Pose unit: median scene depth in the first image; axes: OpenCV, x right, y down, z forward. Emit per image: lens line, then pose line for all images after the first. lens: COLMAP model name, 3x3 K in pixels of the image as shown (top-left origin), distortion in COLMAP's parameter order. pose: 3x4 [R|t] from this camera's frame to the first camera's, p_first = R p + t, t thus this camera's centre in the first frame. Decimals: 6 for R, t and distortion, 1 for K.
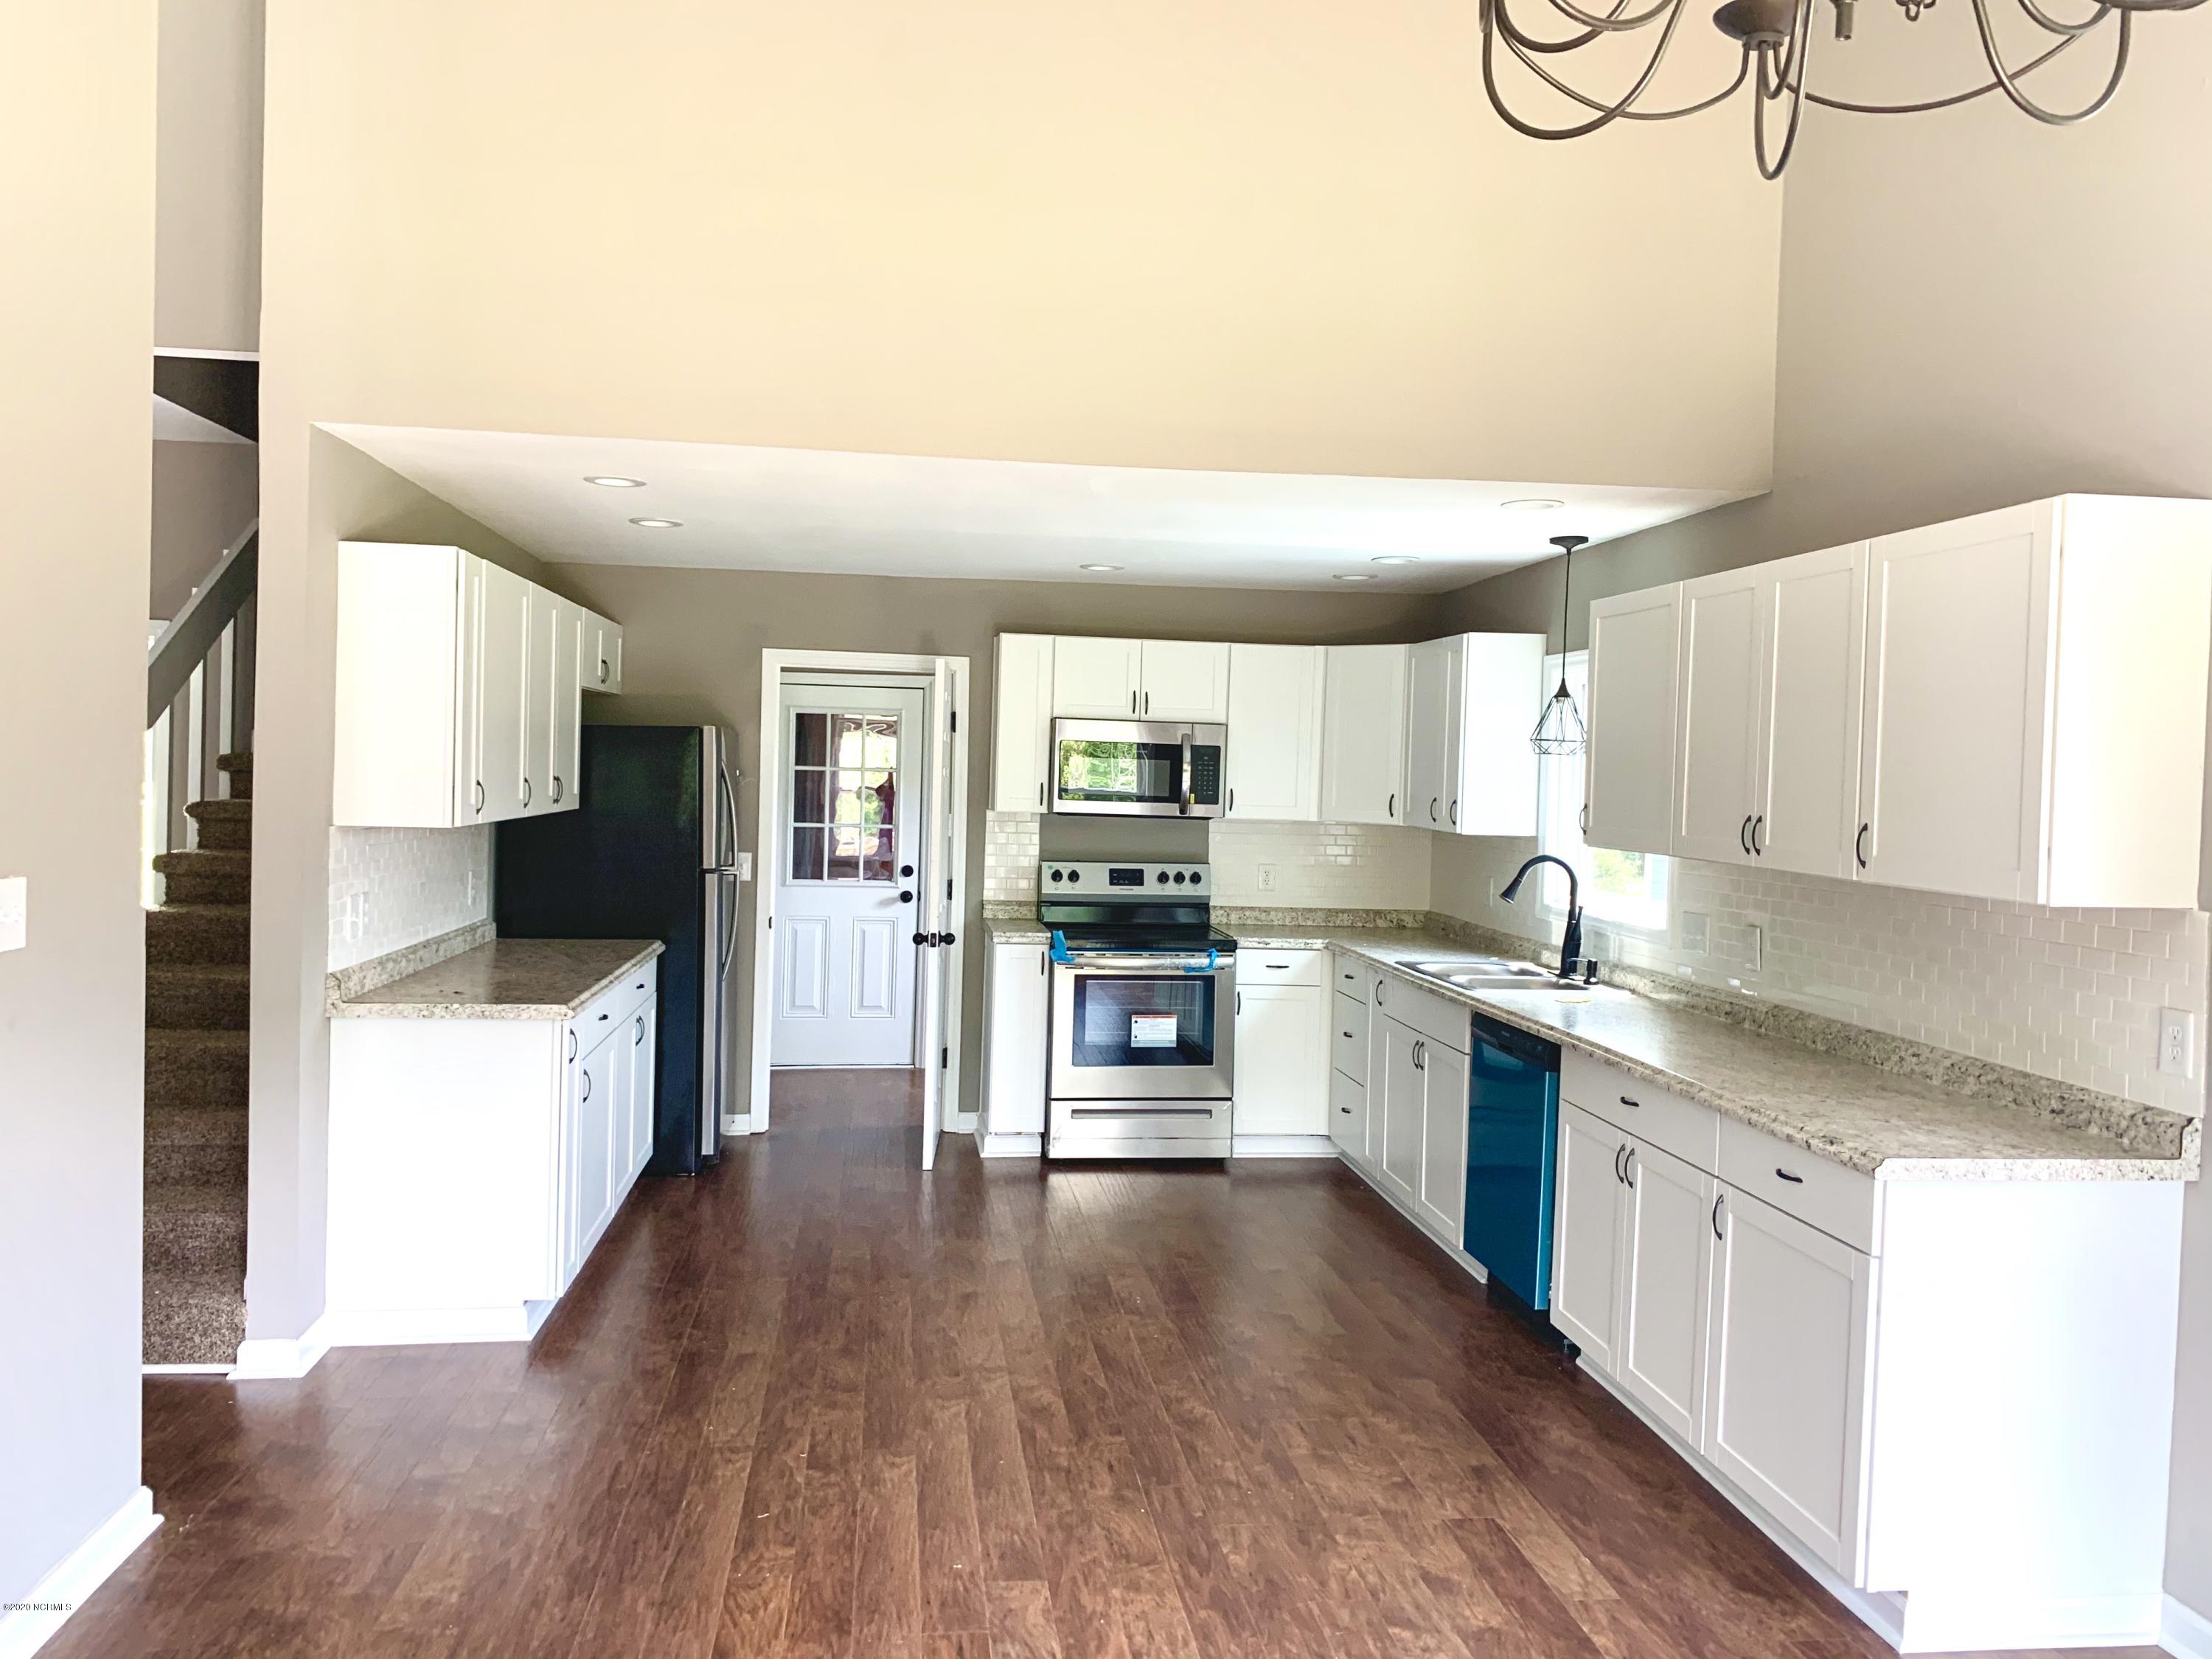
lens RADIAL K [[1661.0, 0, 1106.0], [0, 1661.0, 829.5], [0, 0, 1]] dist [0.083768, -0.128784]
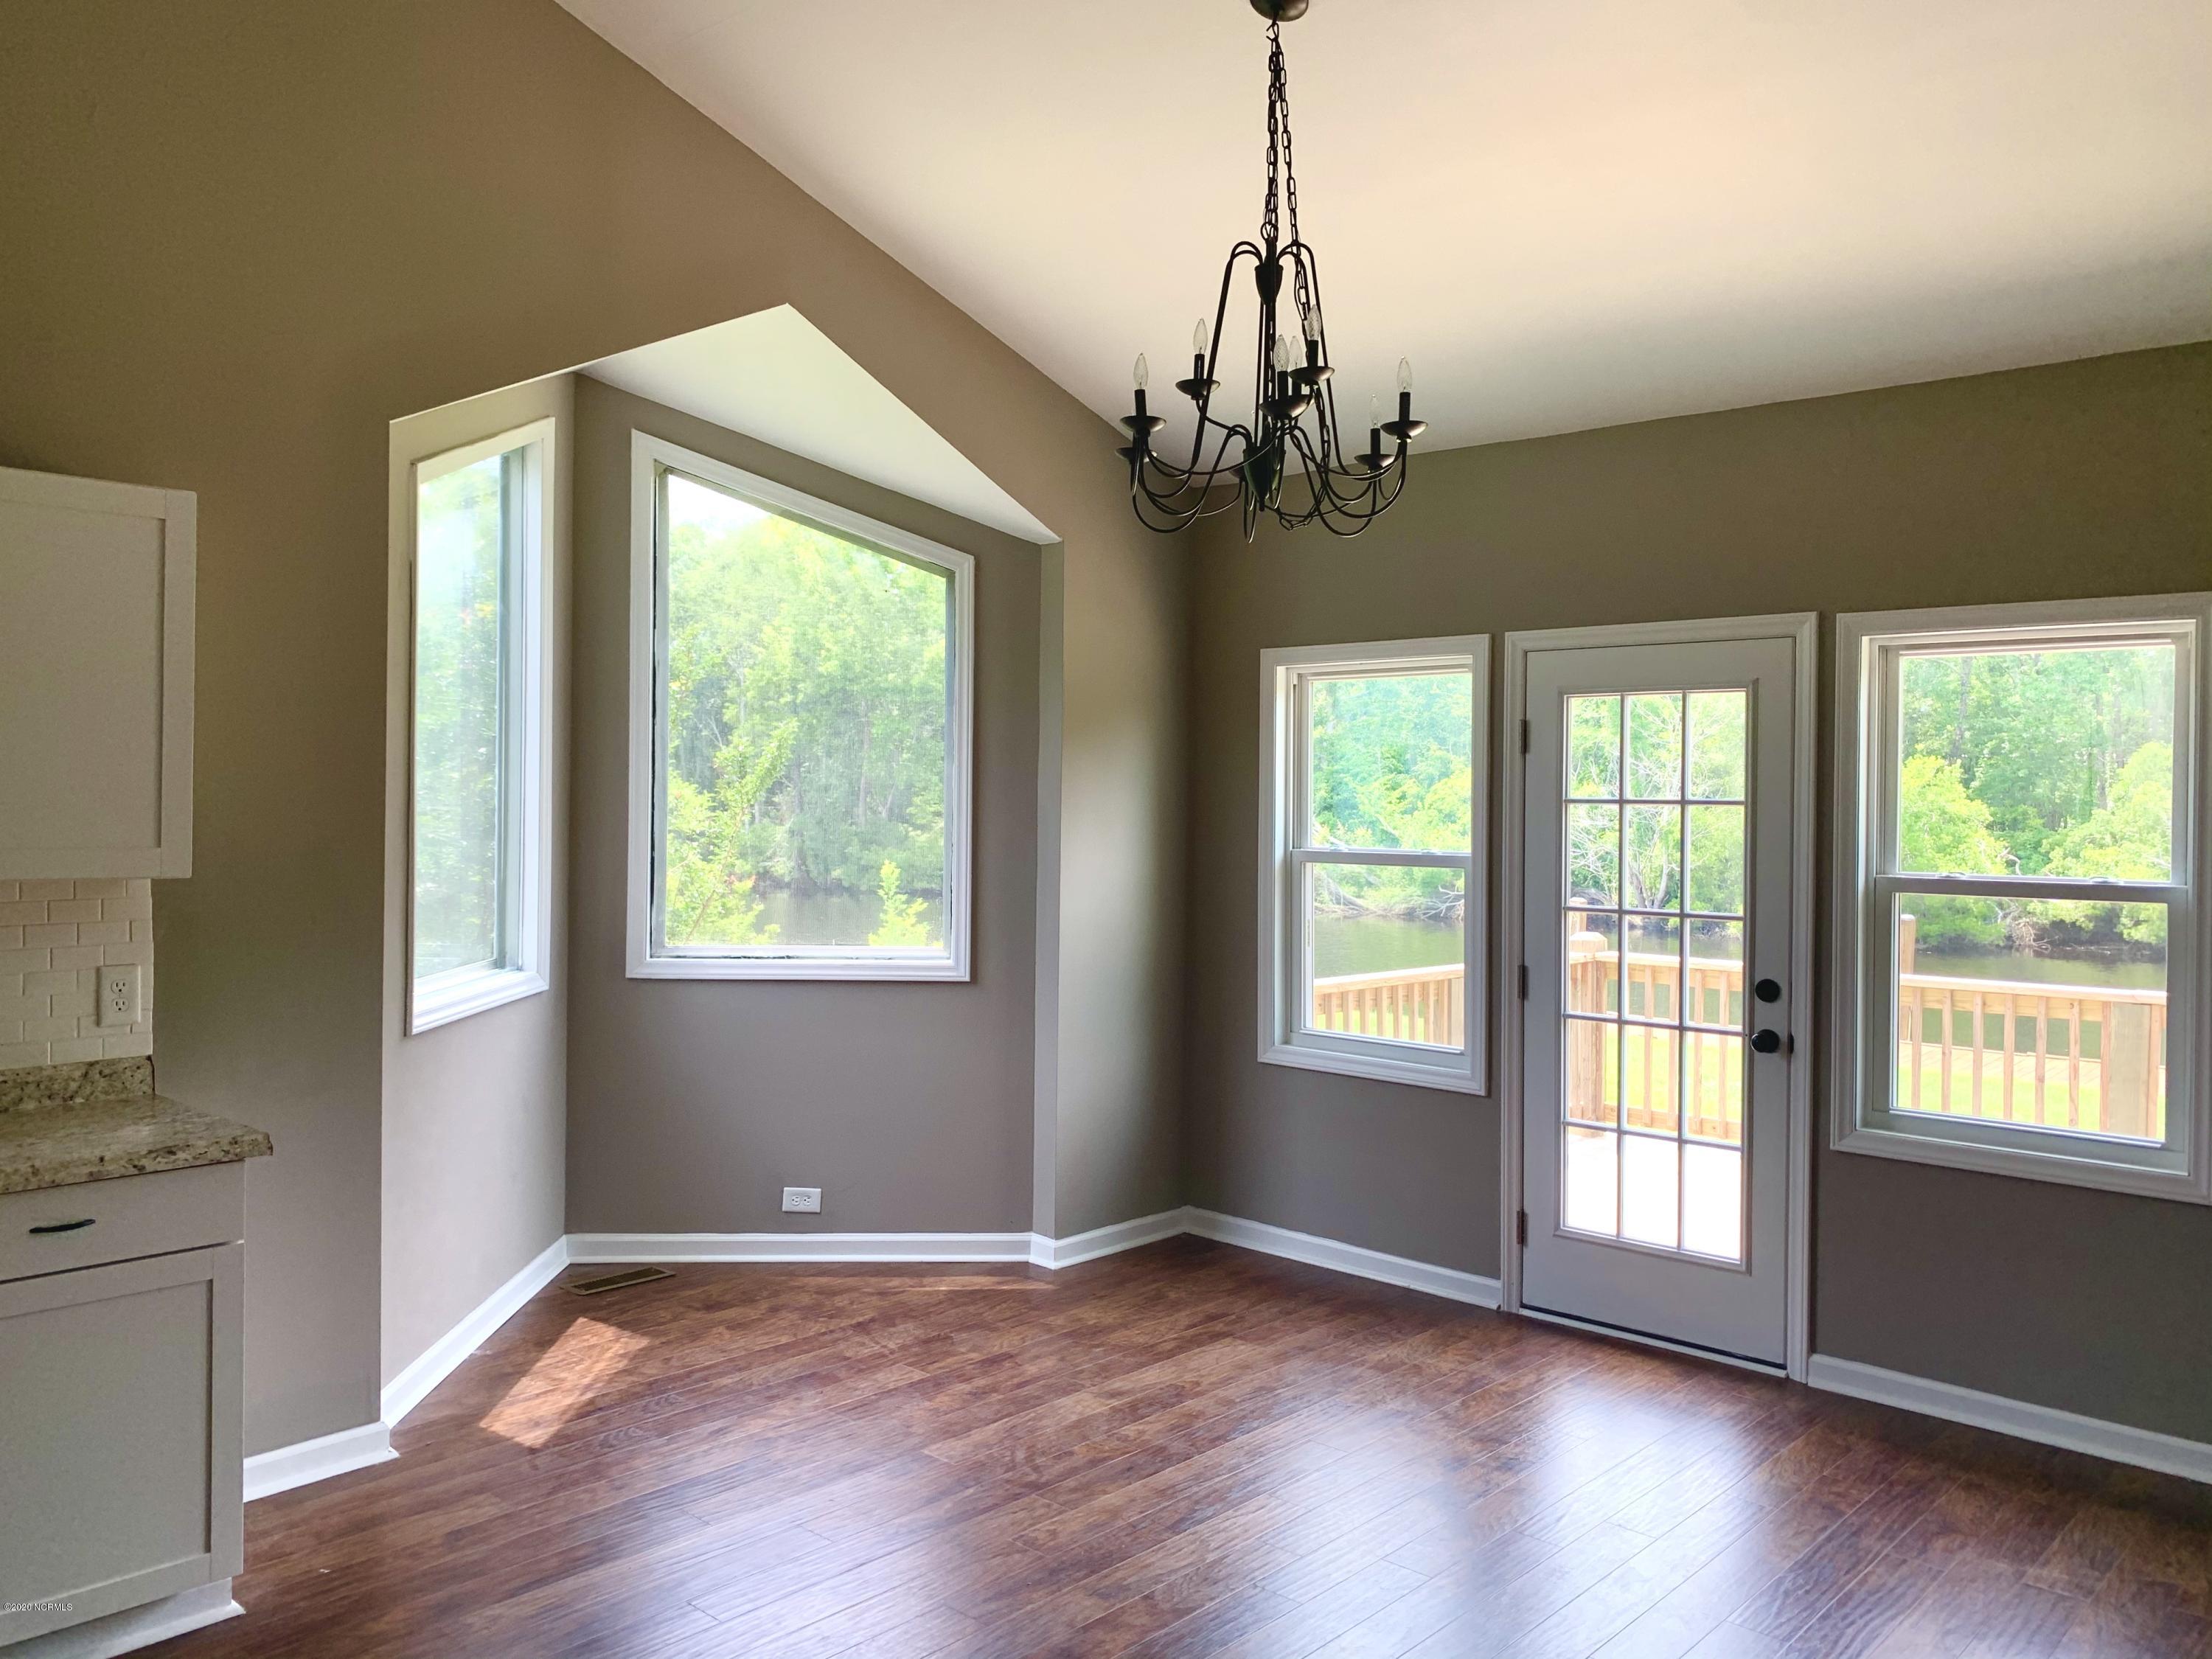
lens RADIAL K [[1604.4, 0, 1106.0], [0, 1604.4, 829.5], [0, 0, 1]] dist [-0.023013, -0.002052]
pose [[-0.620851, -0.049379, 0.782372, -0.548383], [0.004161, 0.997793, 0.066277, -0.044347], [-0.783918, 0.044404, -0.619275, 1.109701]]
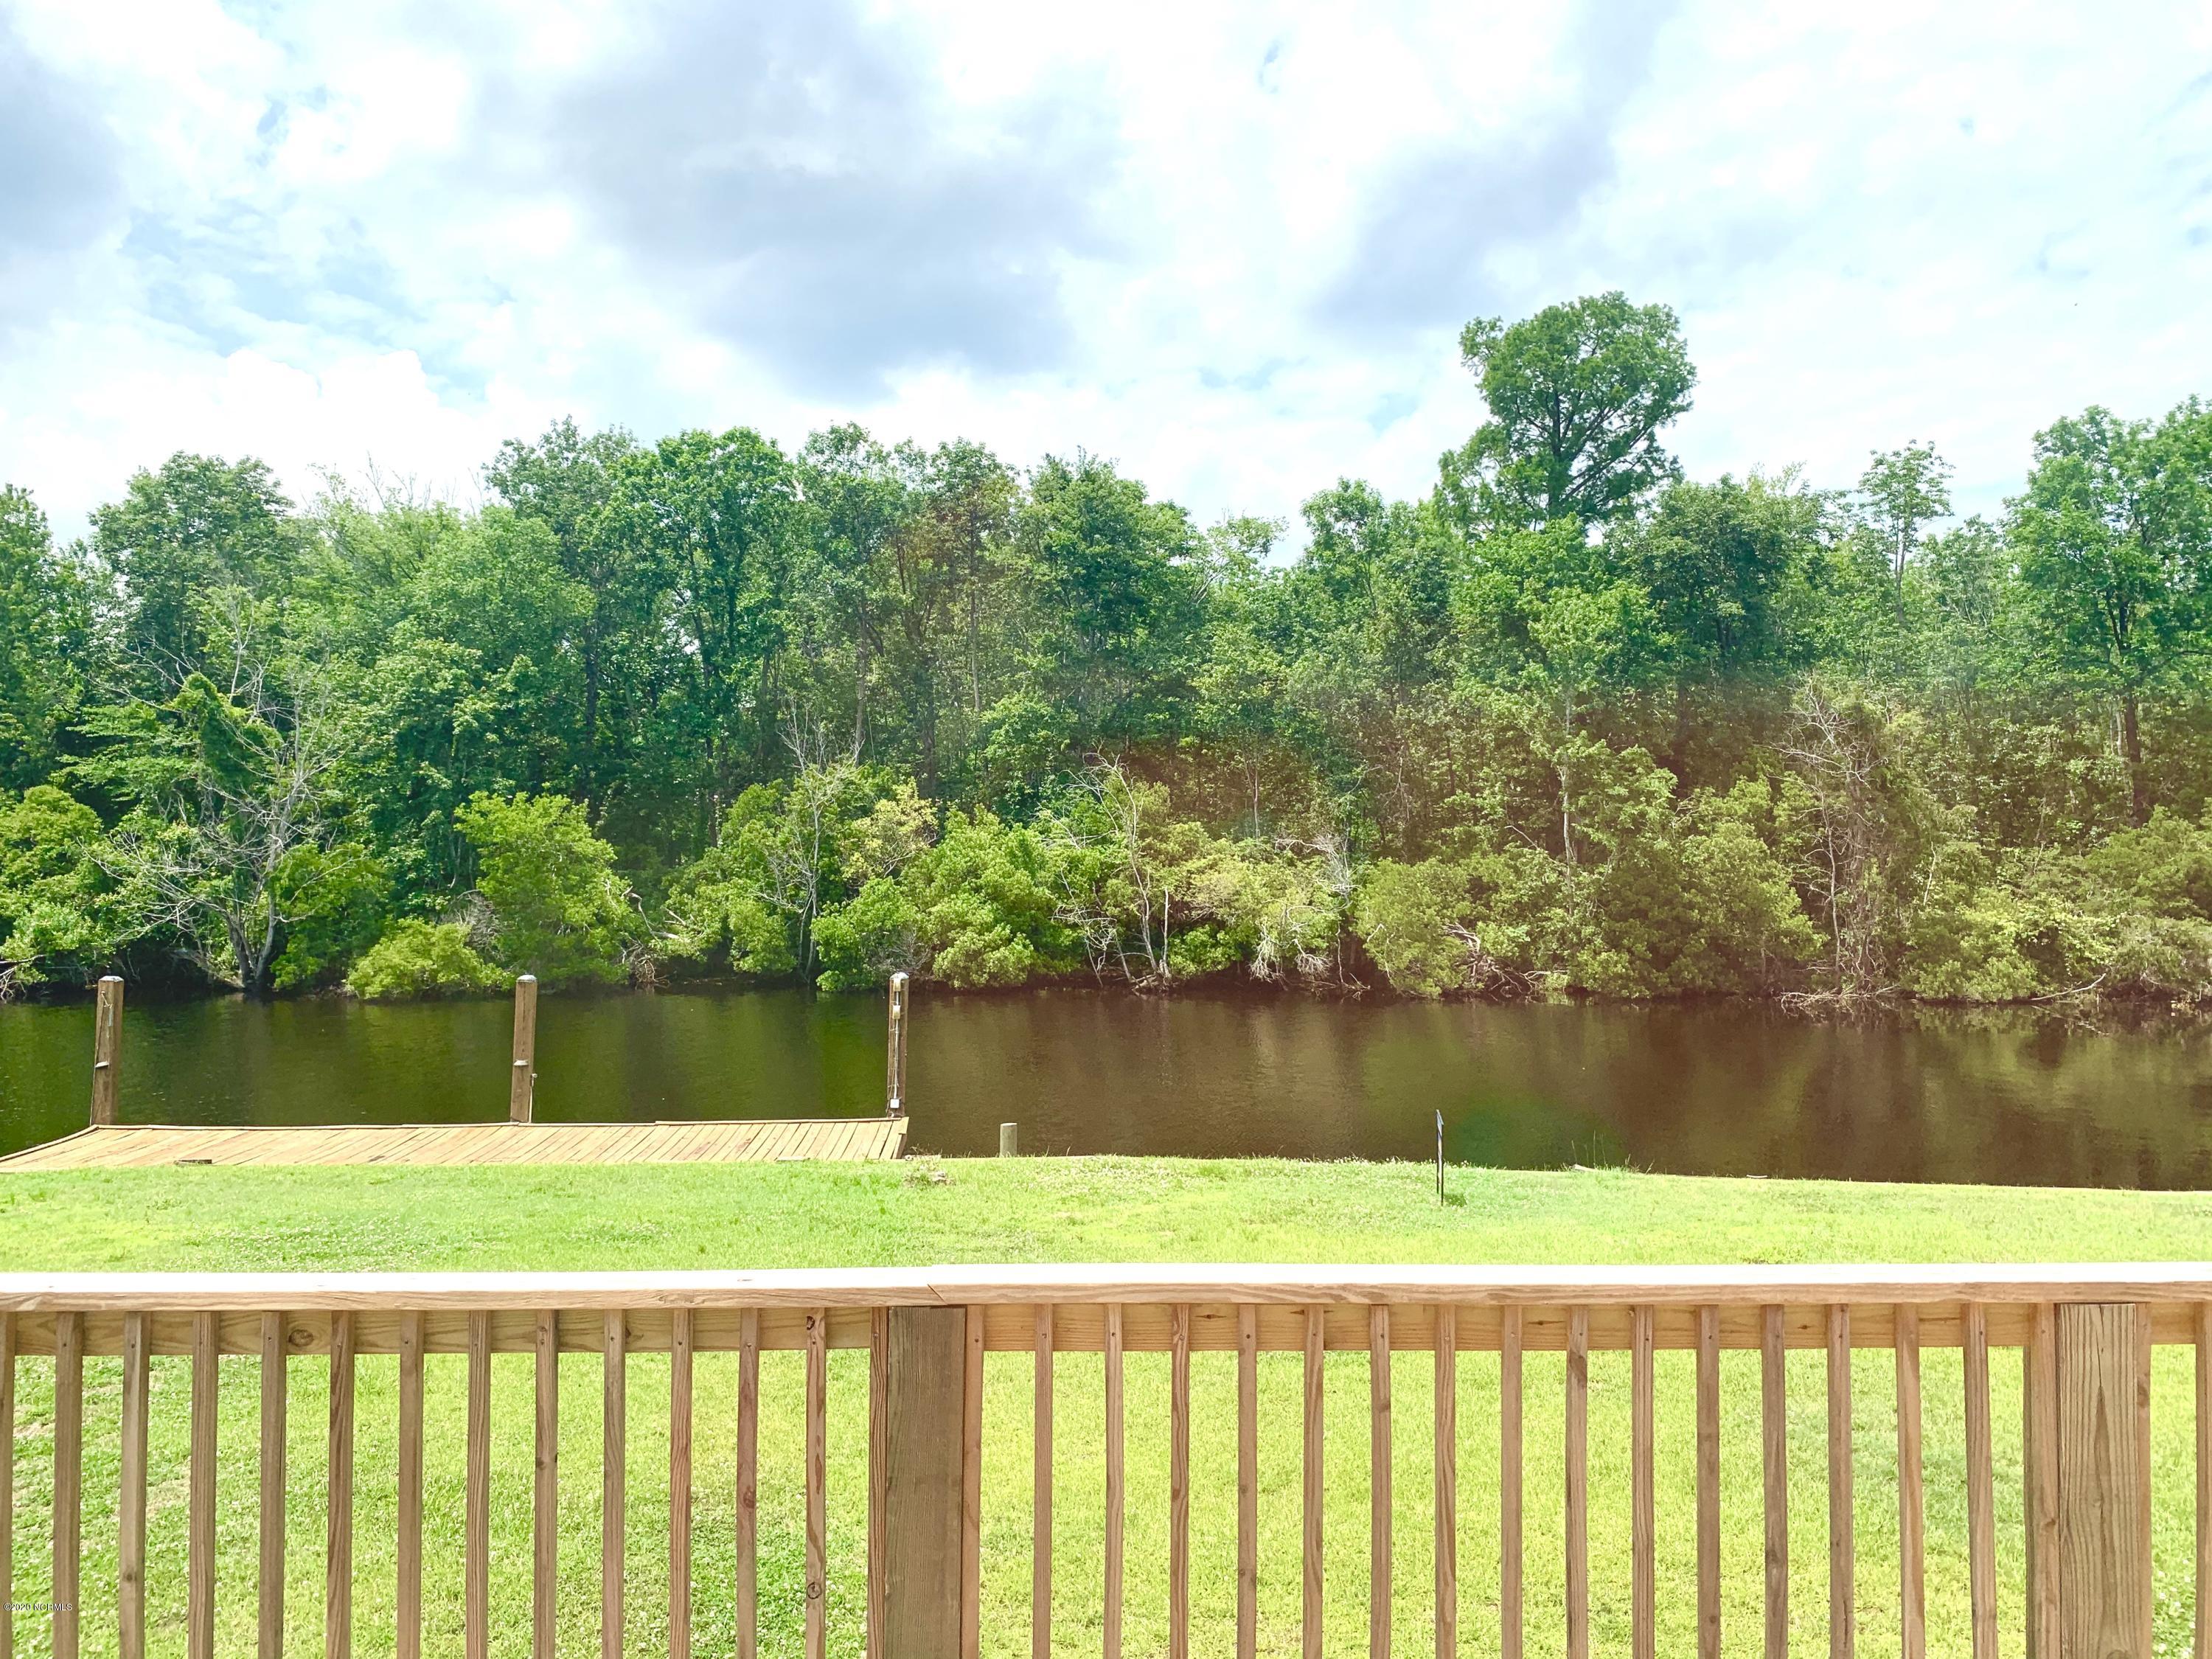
lens RADIAL K [[1604.4, 0, 1106.0], [0, 1604.4, 829.5], [0, 0, 1]] dist [-0.023013, -0.002052]
pose [[-0.994646, -0.025280, 0.100201, -0.452636], [-0.022212, 0.999253, 0.031625, -0.026384], [-0.100926, 0.029230, -0.994464, 0.835421]]
